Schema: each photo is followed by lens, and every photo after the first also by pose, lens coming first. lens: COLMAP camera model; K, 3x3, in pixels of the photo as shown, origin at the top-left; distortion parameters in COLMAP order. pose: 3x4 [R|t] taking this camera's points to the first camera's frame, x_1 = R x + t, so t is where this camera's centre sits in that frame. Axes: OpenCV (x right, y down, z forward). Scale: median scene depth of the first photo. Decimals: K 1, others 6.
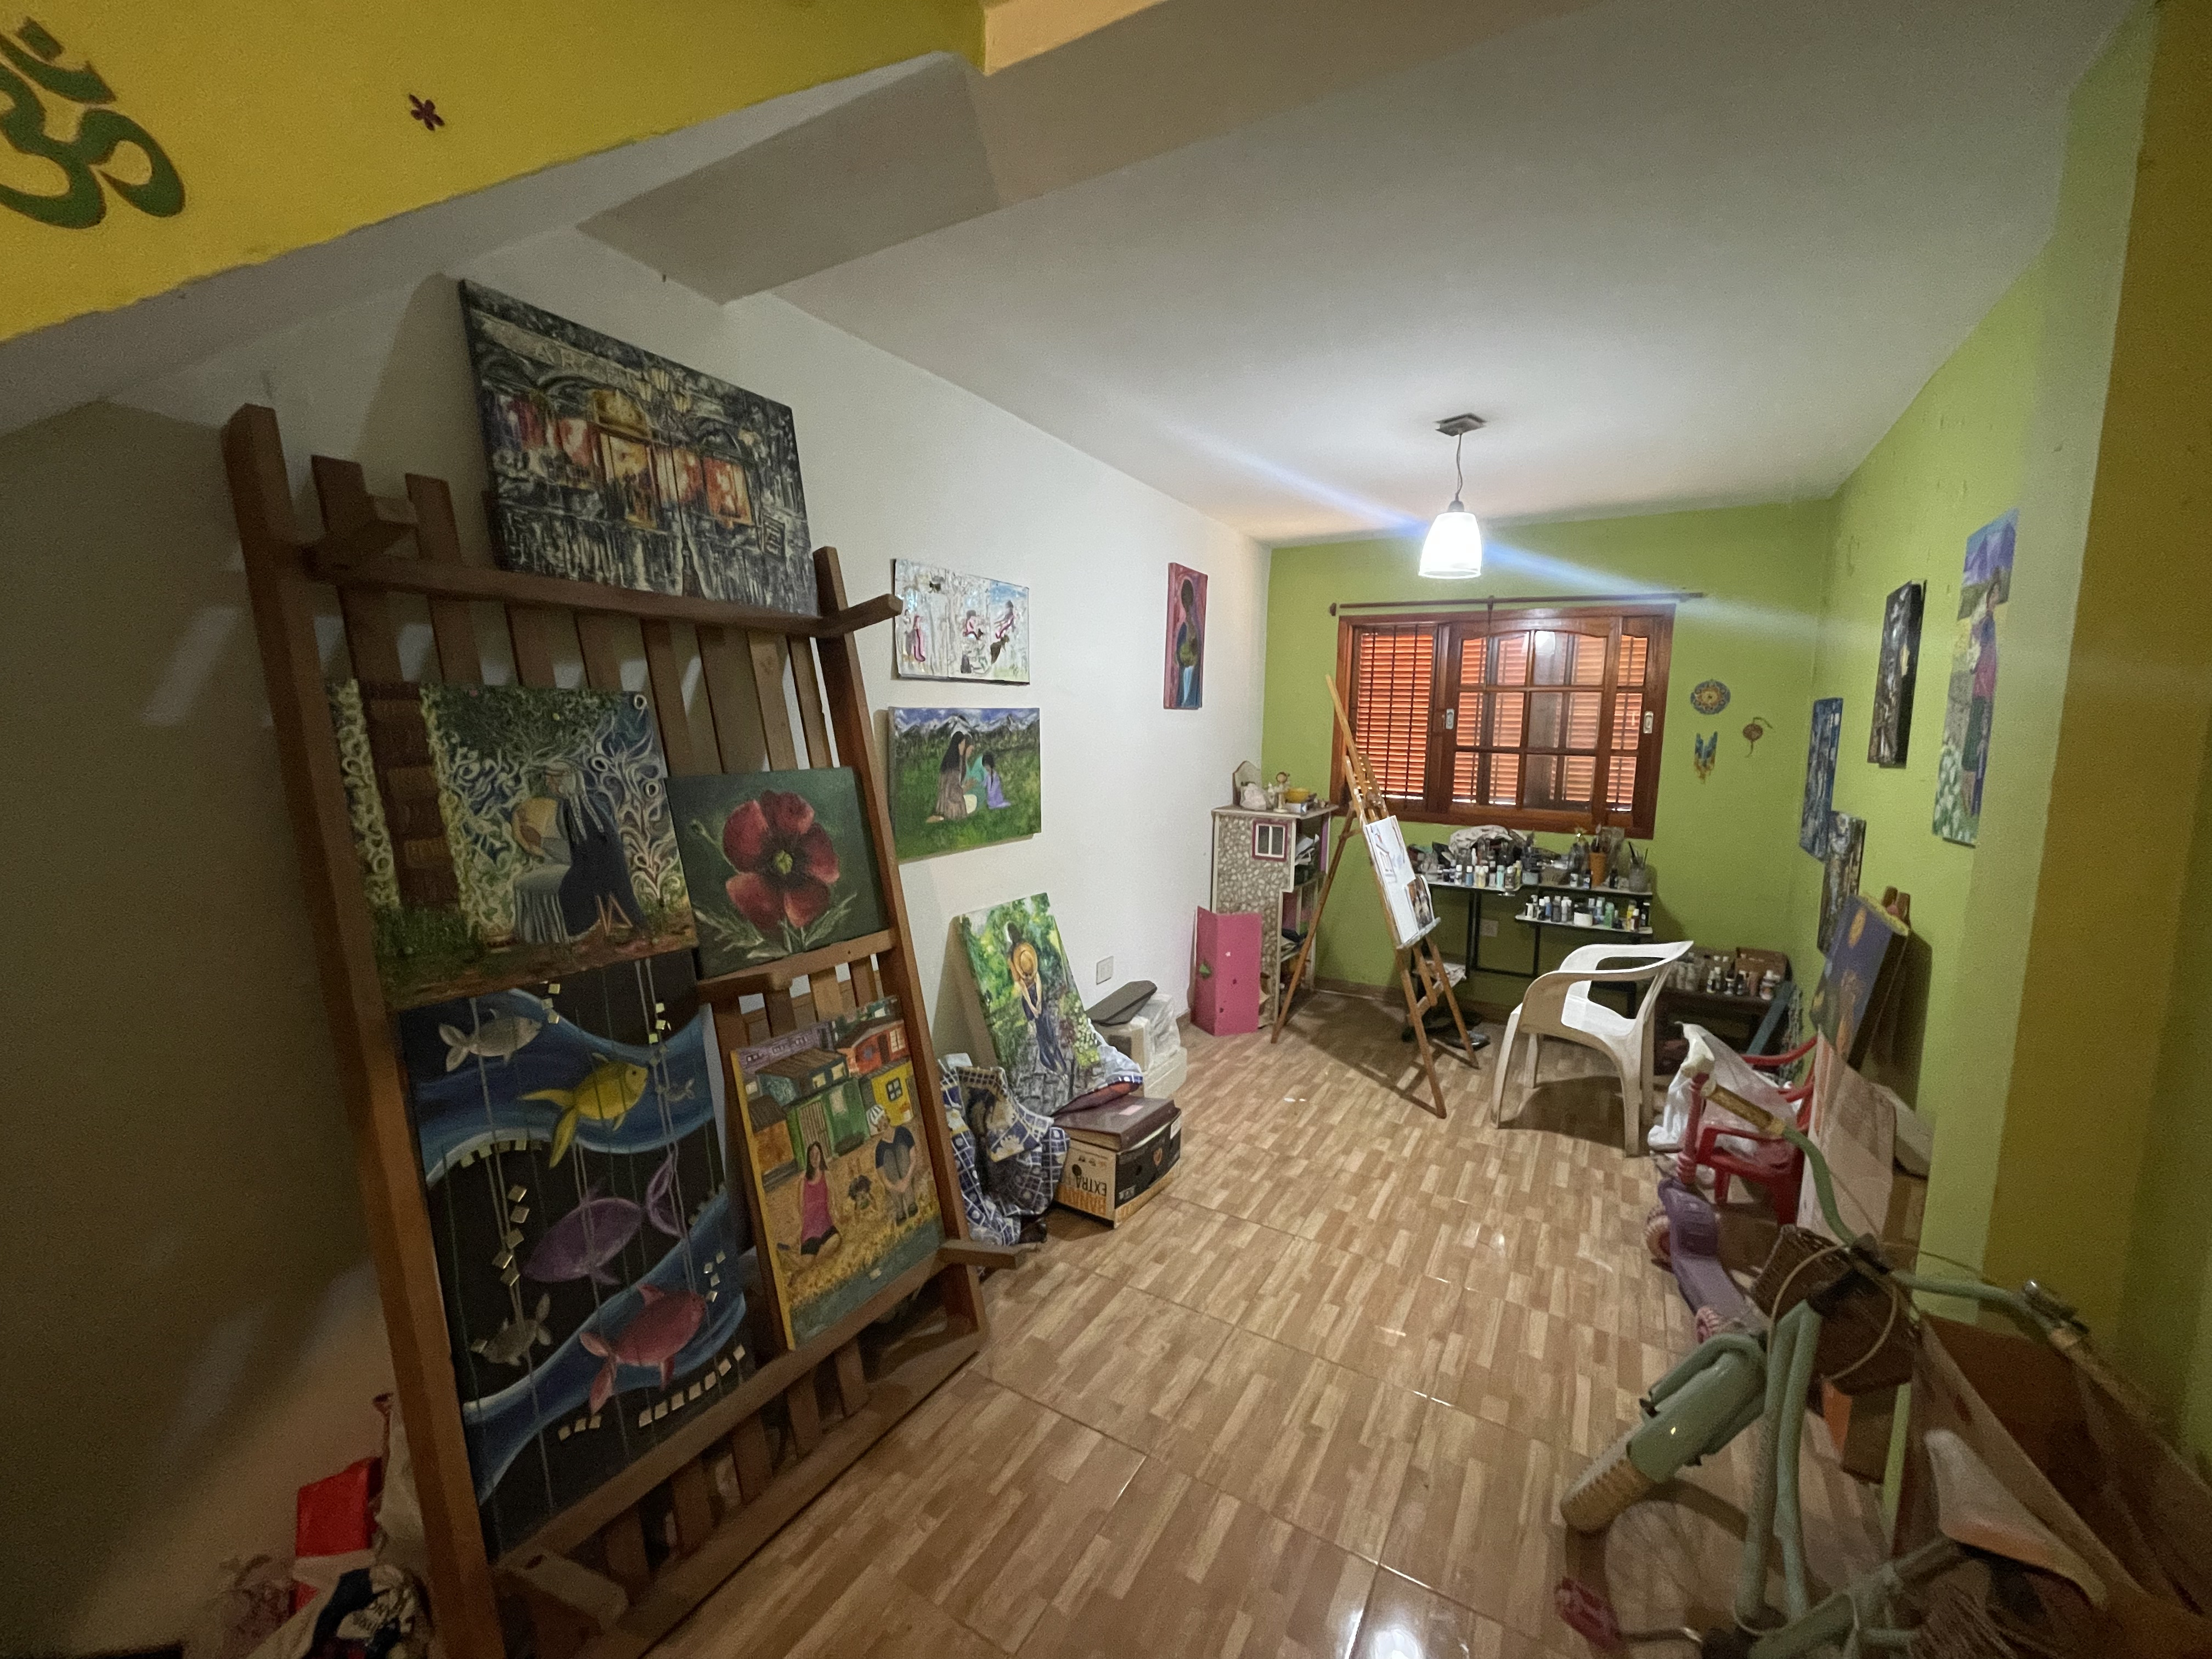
lens RADIAL K [[889.3, 0, 1106.0], [0, 889.3, 829.5], [0, 0, 1]] dist [-0.010939, -0.000053]
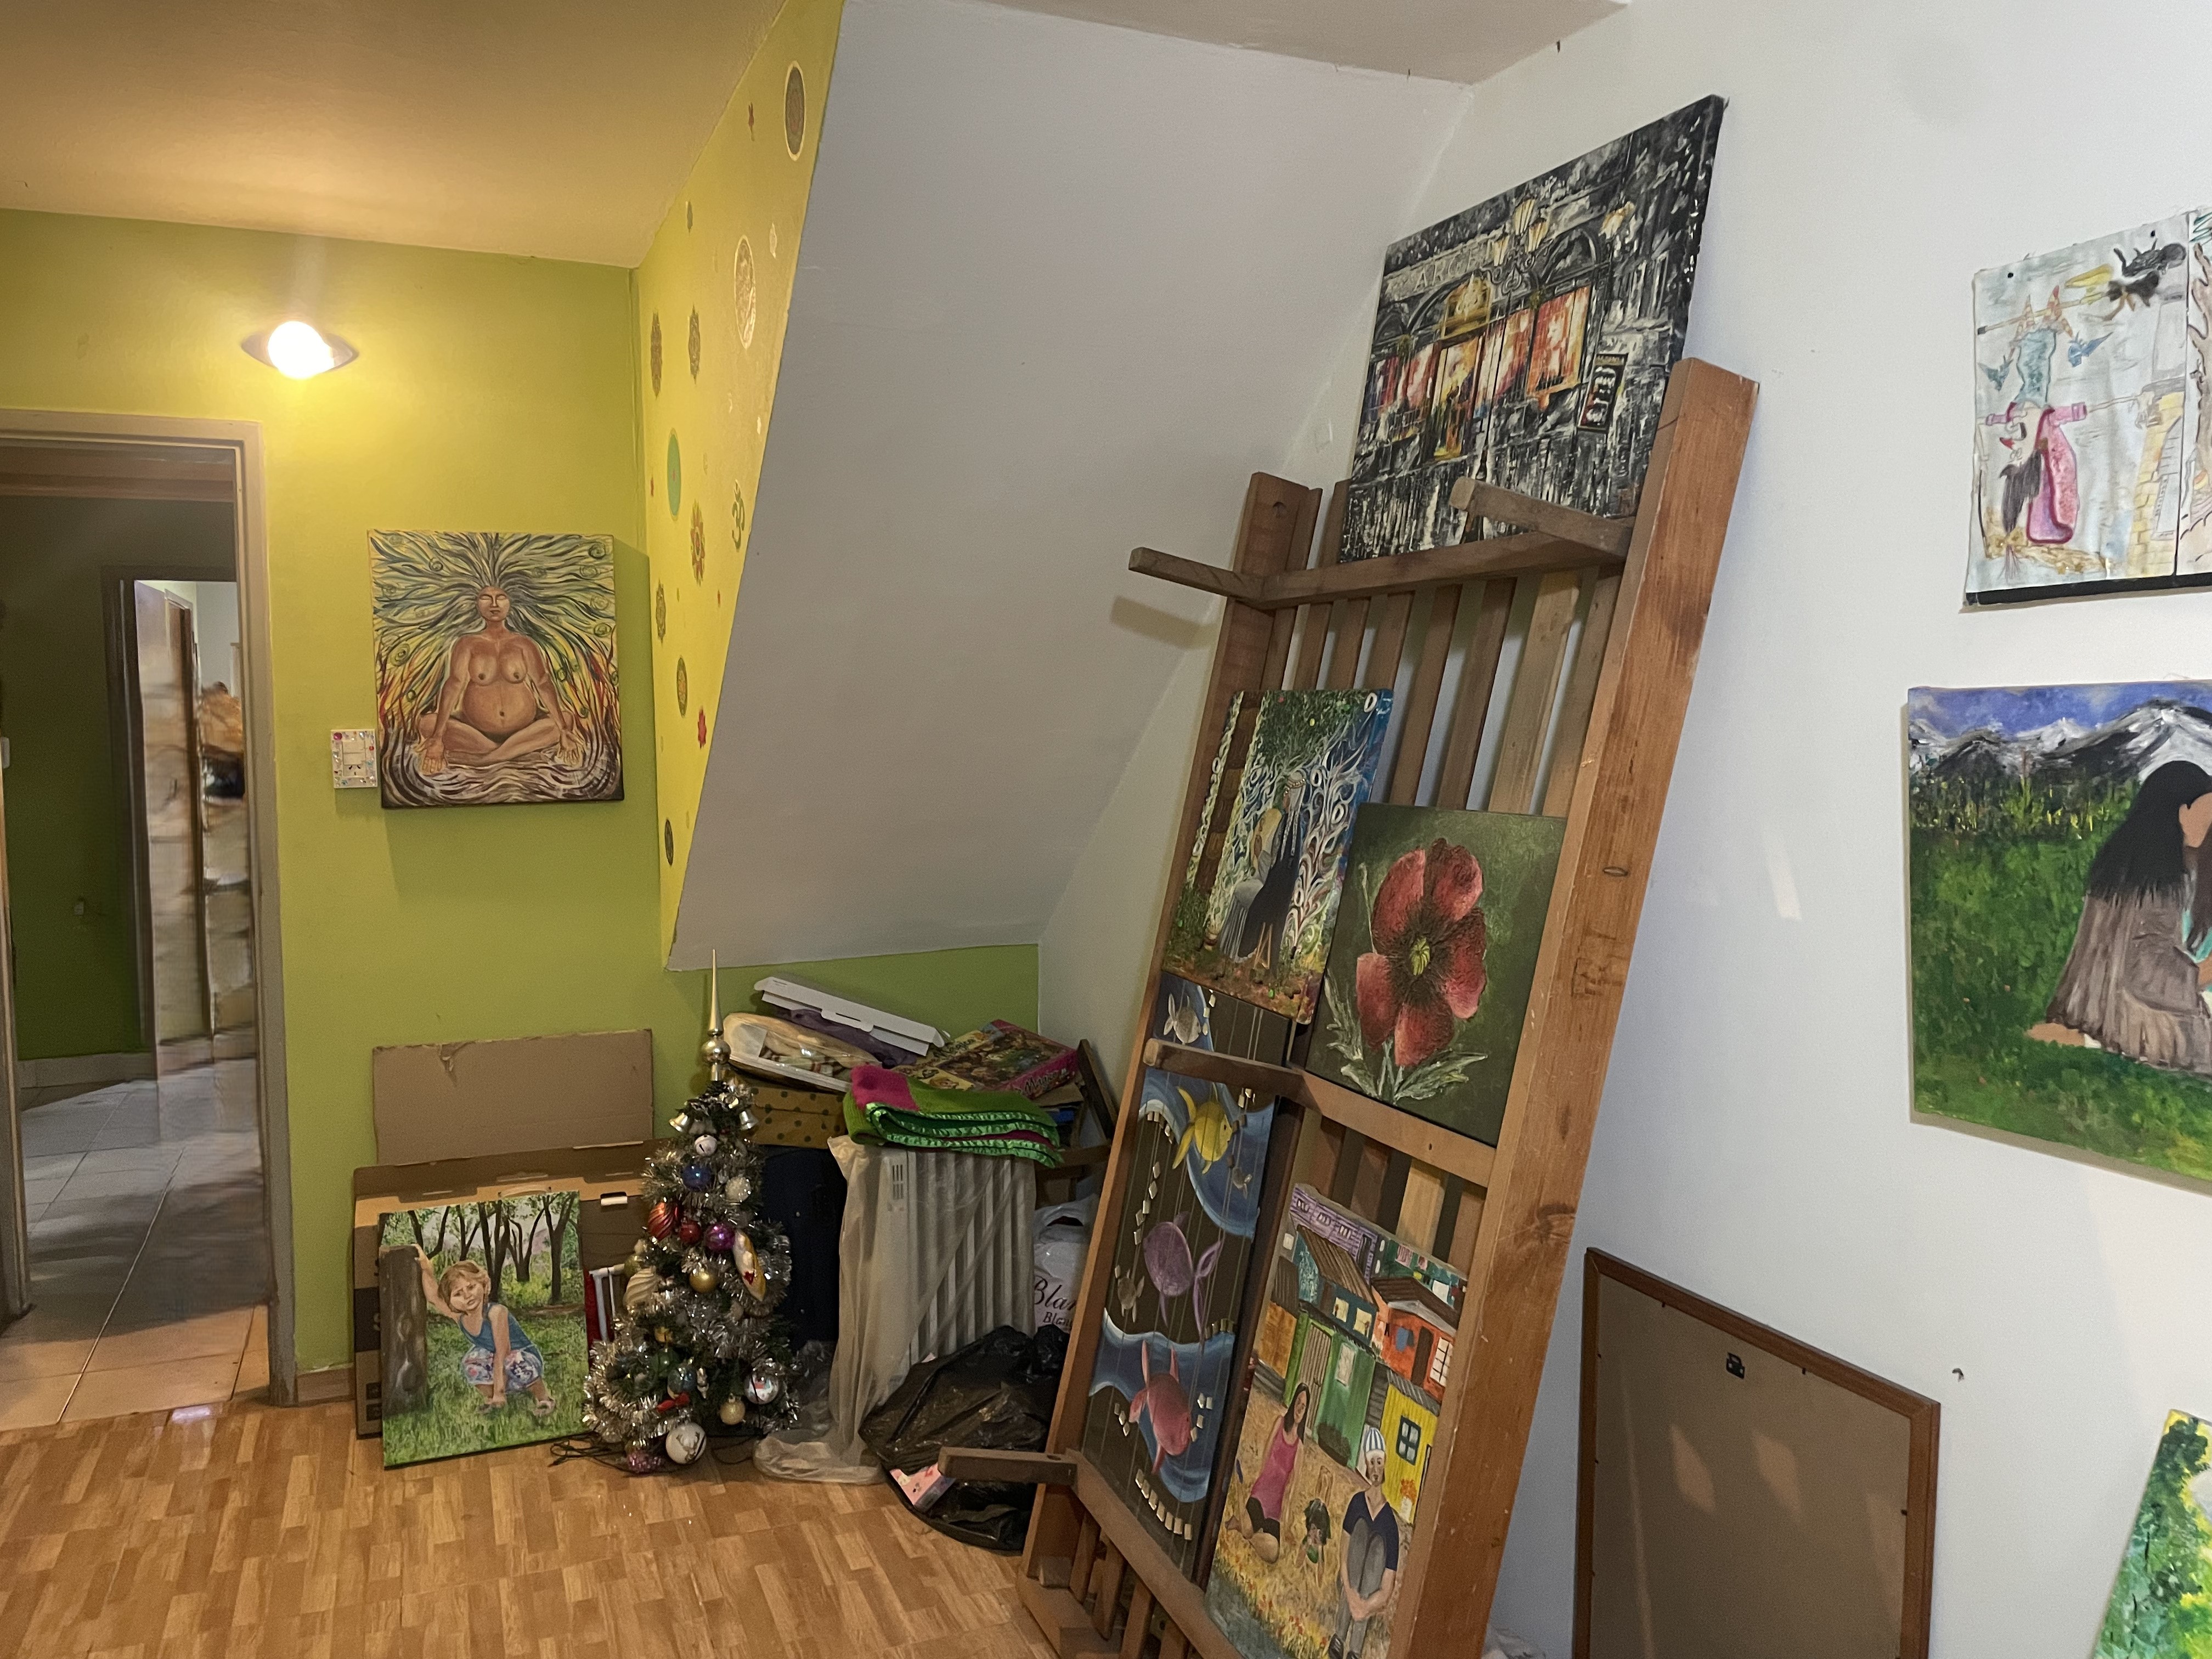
lens RADIAL K [[1702.7, 0, 1106.0], [0, 1702.7, 829.5], [0, 0, 1]] dist [0.066645, -0.007690]
pose [[-0.618227, 0.038060, -0.785078, 0.705139], [-0.103804, 0.986124, 0.129550, -0.182890], [0.779115, 0.161586, -0.605698, 1.564158]]
